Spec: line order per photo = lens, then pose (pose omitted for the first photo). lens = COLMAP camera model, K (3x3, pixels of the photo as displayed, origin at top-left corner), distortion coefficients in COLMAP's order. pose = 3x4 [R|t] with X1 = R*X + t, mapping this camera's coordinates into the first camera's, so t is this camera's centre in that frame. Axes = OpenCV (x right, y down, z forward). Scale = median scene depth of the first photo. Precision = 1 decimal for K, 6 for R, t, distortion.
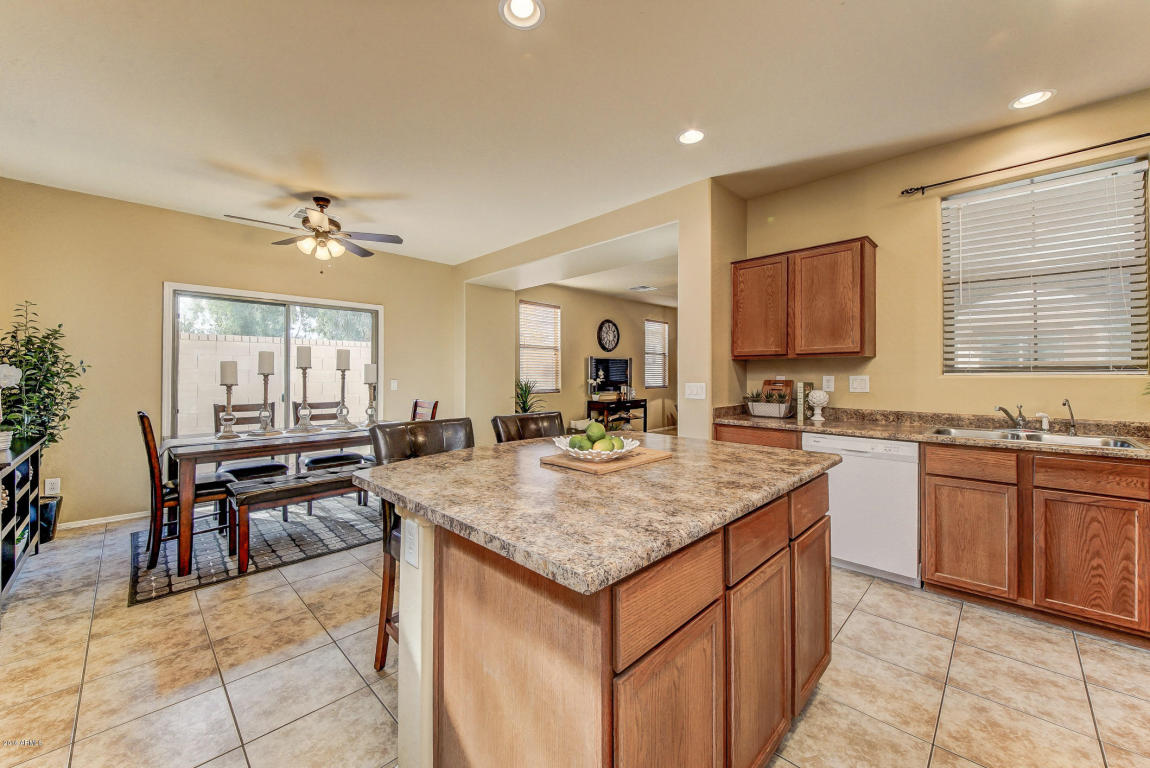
lens RADIAL K [[442.4, 0, 580.5], [0, 442.4, 375.8], [0, 0, 1]] dist [-0.003129, -0.003313]
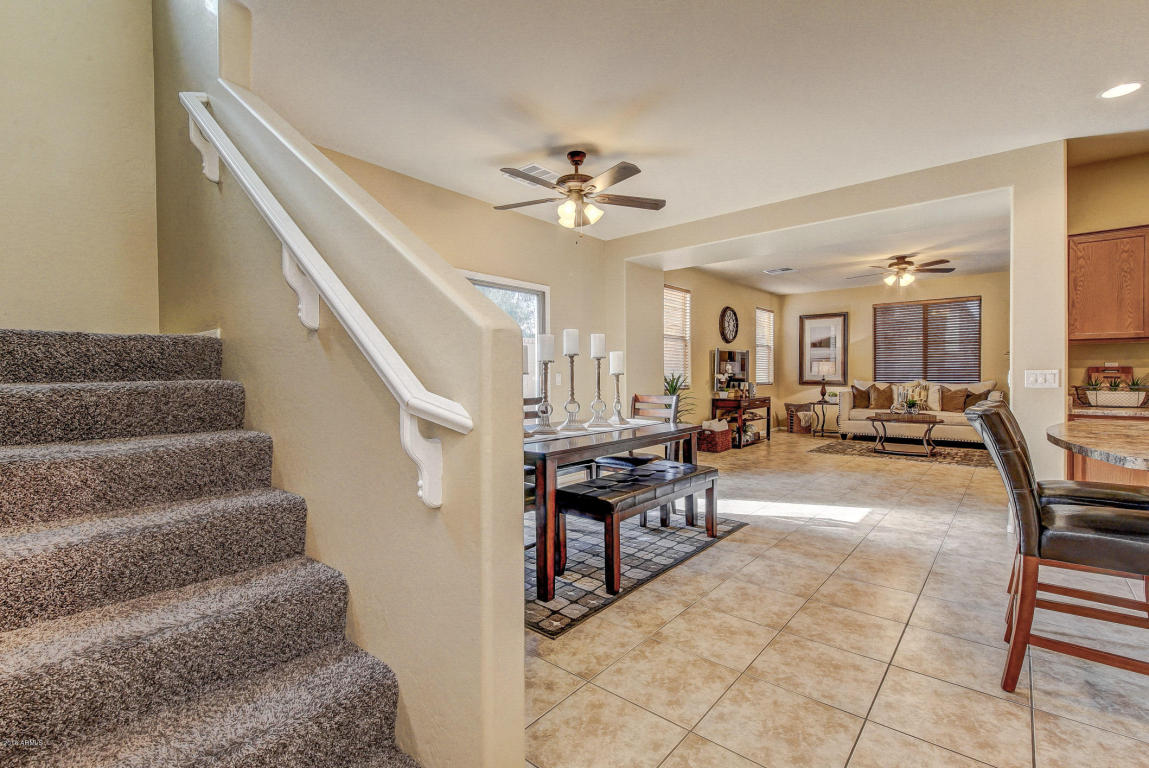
lens RADIAL K [[497.9, 0, 568.0], [0, 497.9, 384.3], [0, 0, 1]] dist [0.001865, 0.000950]
pose [[0.997317, -0.005455, 0.072994, -0.689103], [0.004380, 0.999880, 0.014886, 0.023894], [-0.073067, -0.014526, 0.997221, 0.049907]]
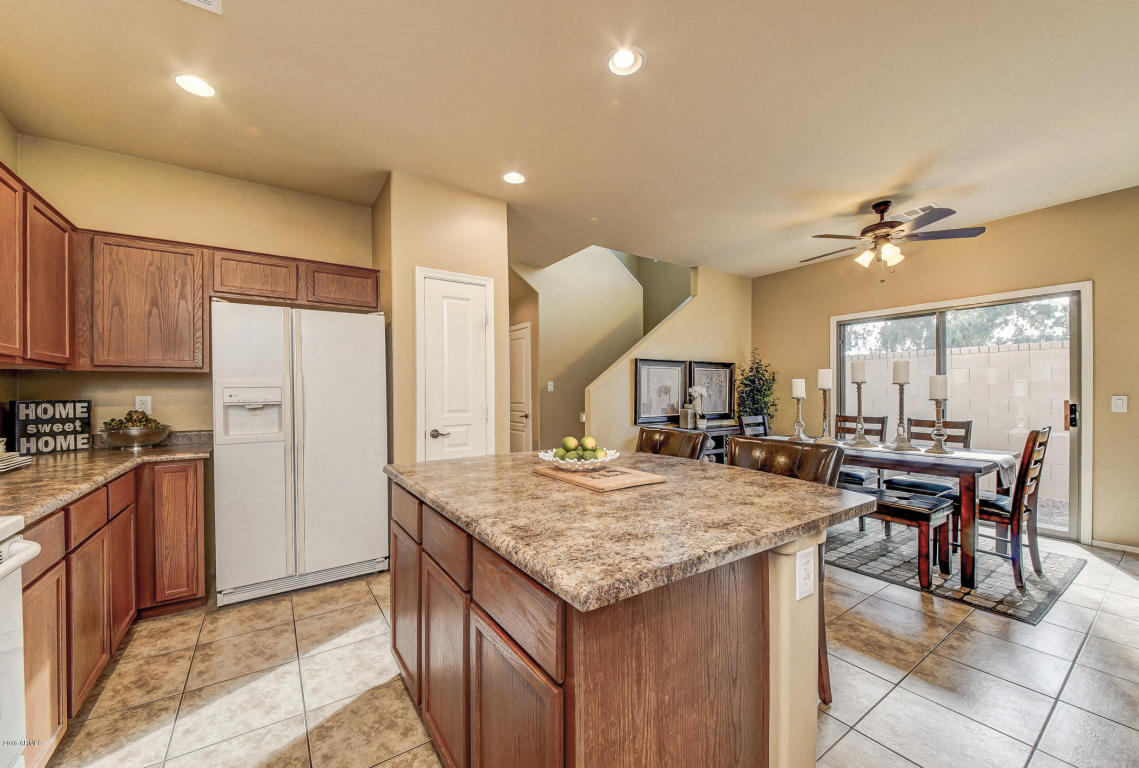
lens RADIAL K [[438.2, 0, 570.6], [0, 438.2, 389.1], [0, 0, 1]] dist [-0.003129, -0.003313]
pose [[-0.187169, -0.003867, -0.982320, 0.473117], [0.002664, 0.999987, -0.004444, -0.000059], [0.982324, -0.003448, -0.187157, 0.527542]]
